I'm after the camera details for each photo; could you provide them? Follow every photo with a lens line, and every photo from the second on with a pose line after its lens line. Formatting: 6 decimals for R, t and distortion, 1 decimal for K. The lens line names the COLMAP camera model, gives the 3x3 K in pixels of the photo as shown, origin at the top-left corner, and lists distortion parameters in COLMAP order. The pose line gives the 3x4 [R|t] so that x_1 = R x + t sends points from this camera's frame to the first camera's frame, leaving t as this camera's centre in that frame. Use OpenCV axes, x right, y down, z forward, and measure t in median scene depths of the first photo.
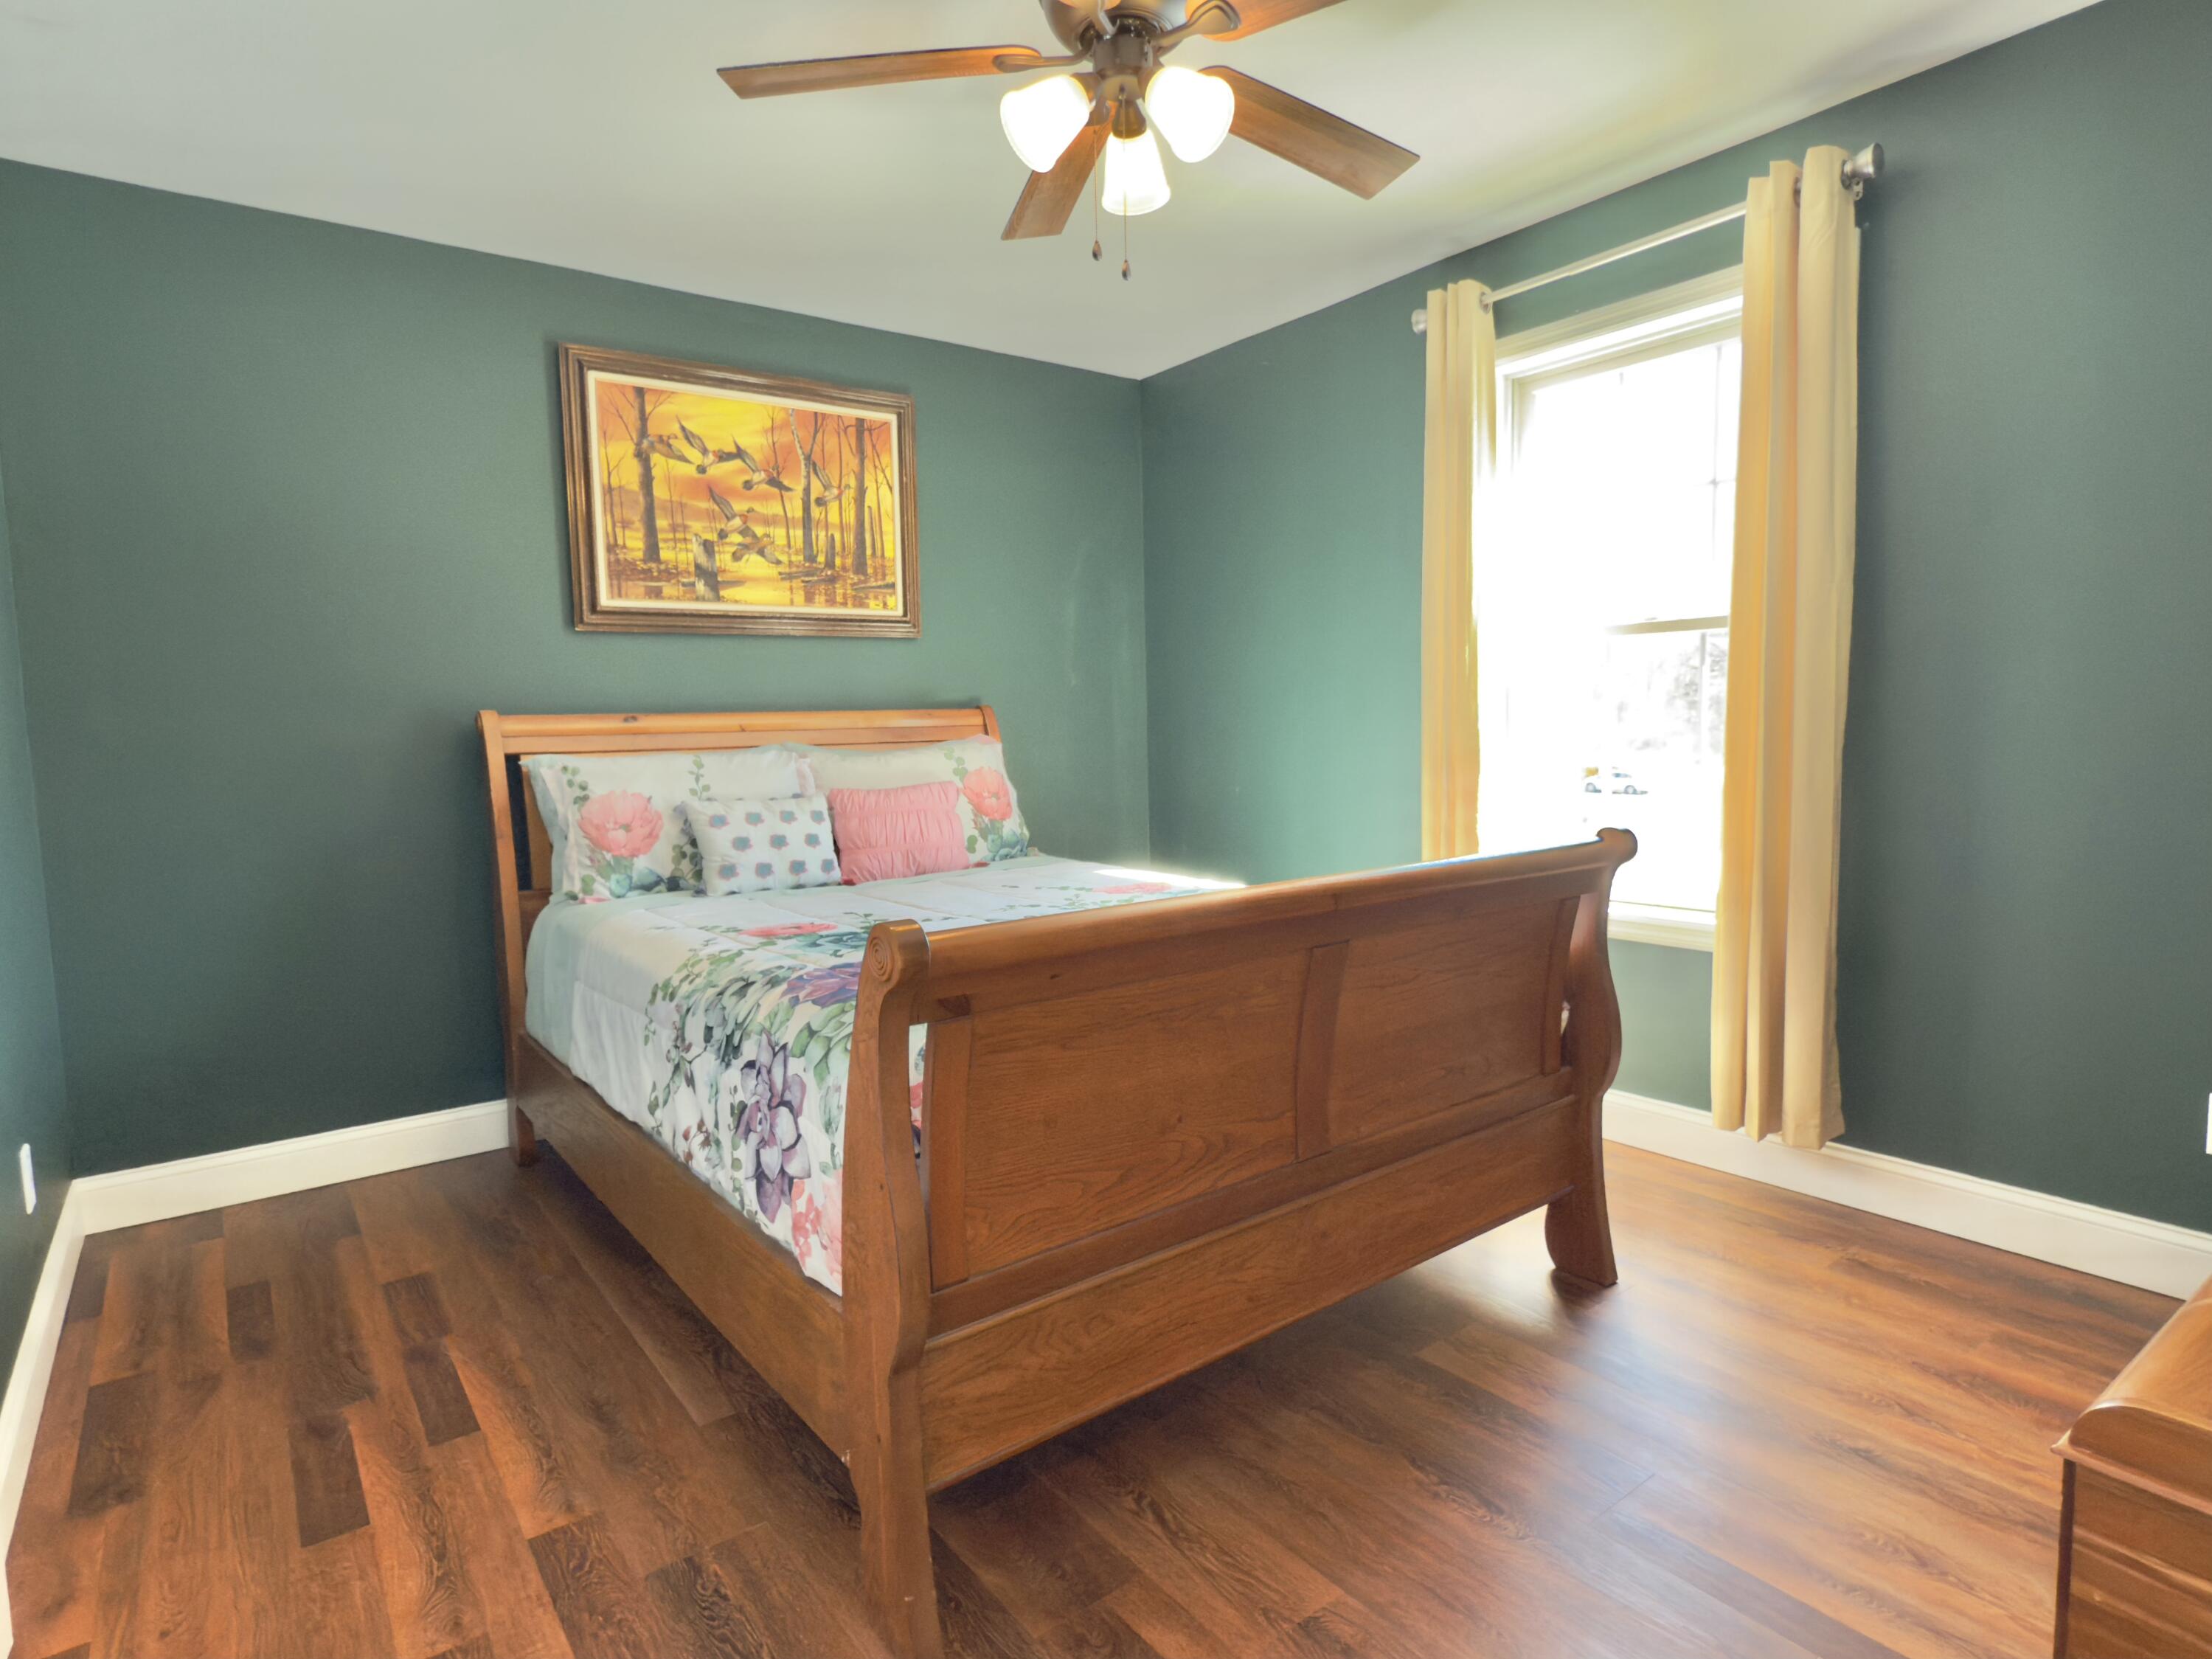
lens RADIAL K [[1189.2, 0, 1106.0], [0, 1189.2, 829.5], [0, 0, 1]] dist [-0.004471, -0.000458]
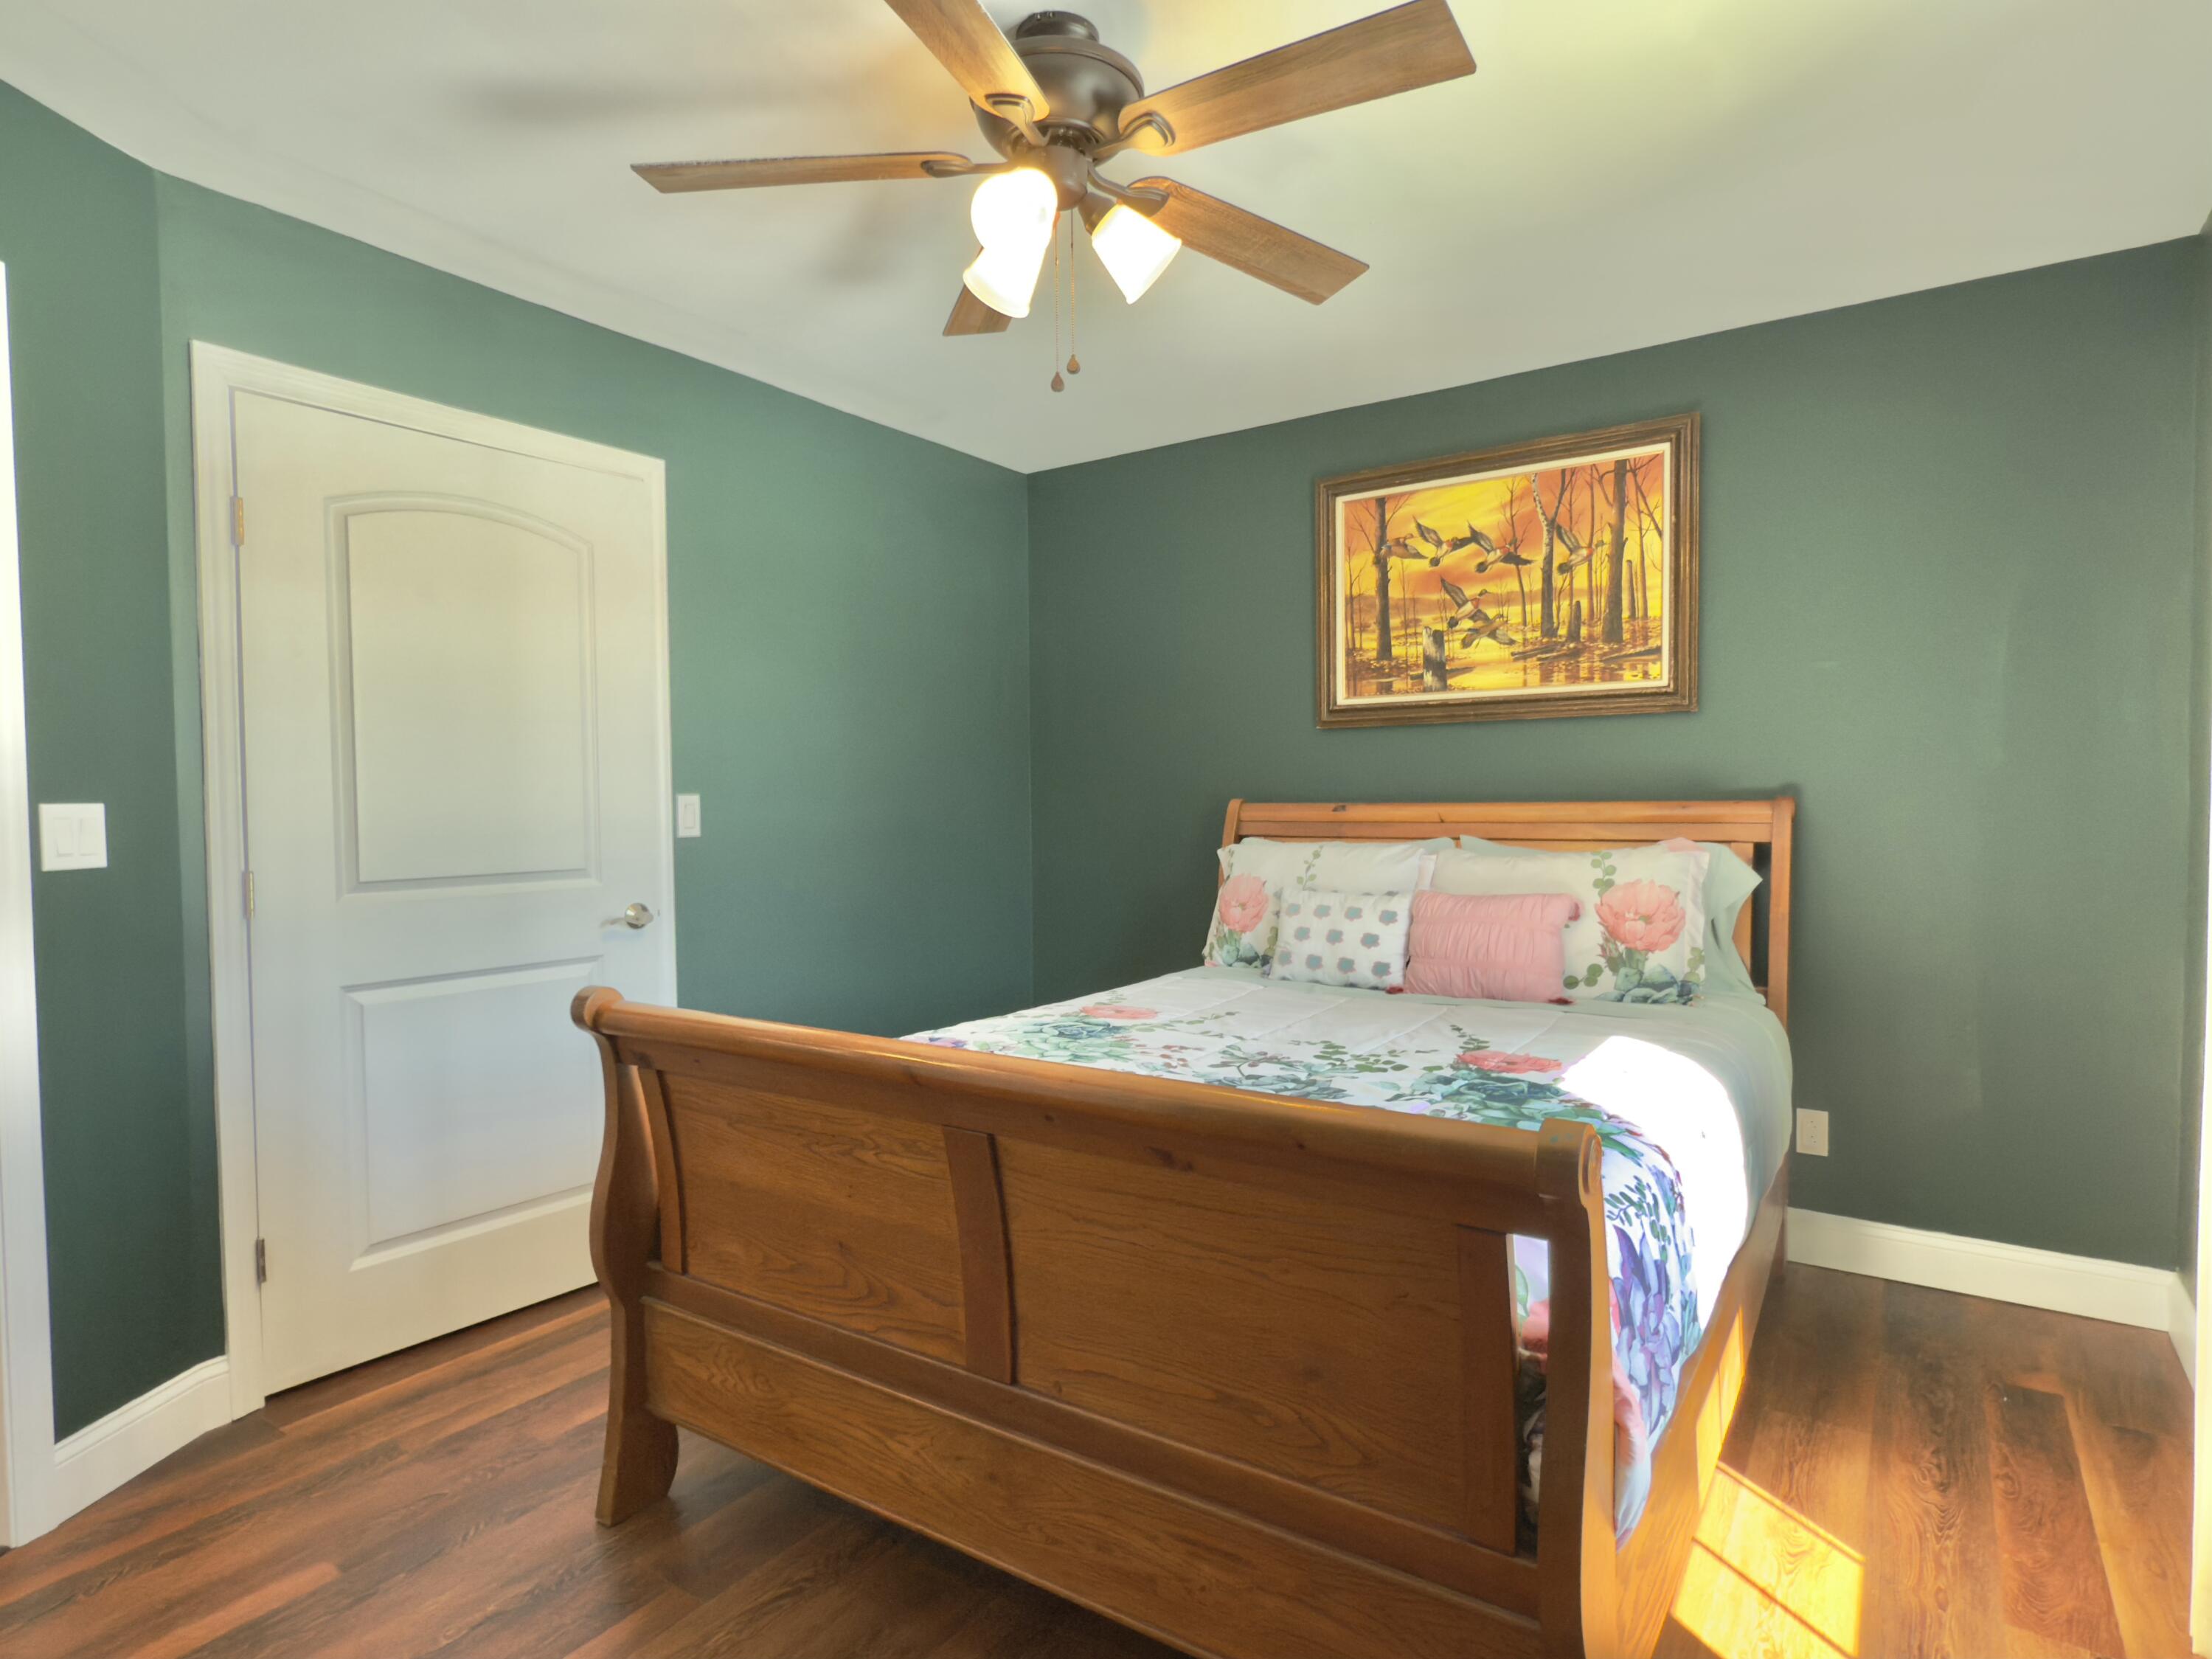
lens RADIAL K [[1206.6, 0, 1112.1], [0, 1206.6, 800.8], [0, 0, 1]] dist [0.025284, 0.000080]
pose [[0.332420, 0.013460, -0.943035, 0.525622], [-0.090399, 0.995749, -0.017654, -0.058453], [0.938789, 0.091118, 0.332224, 0.415490]]
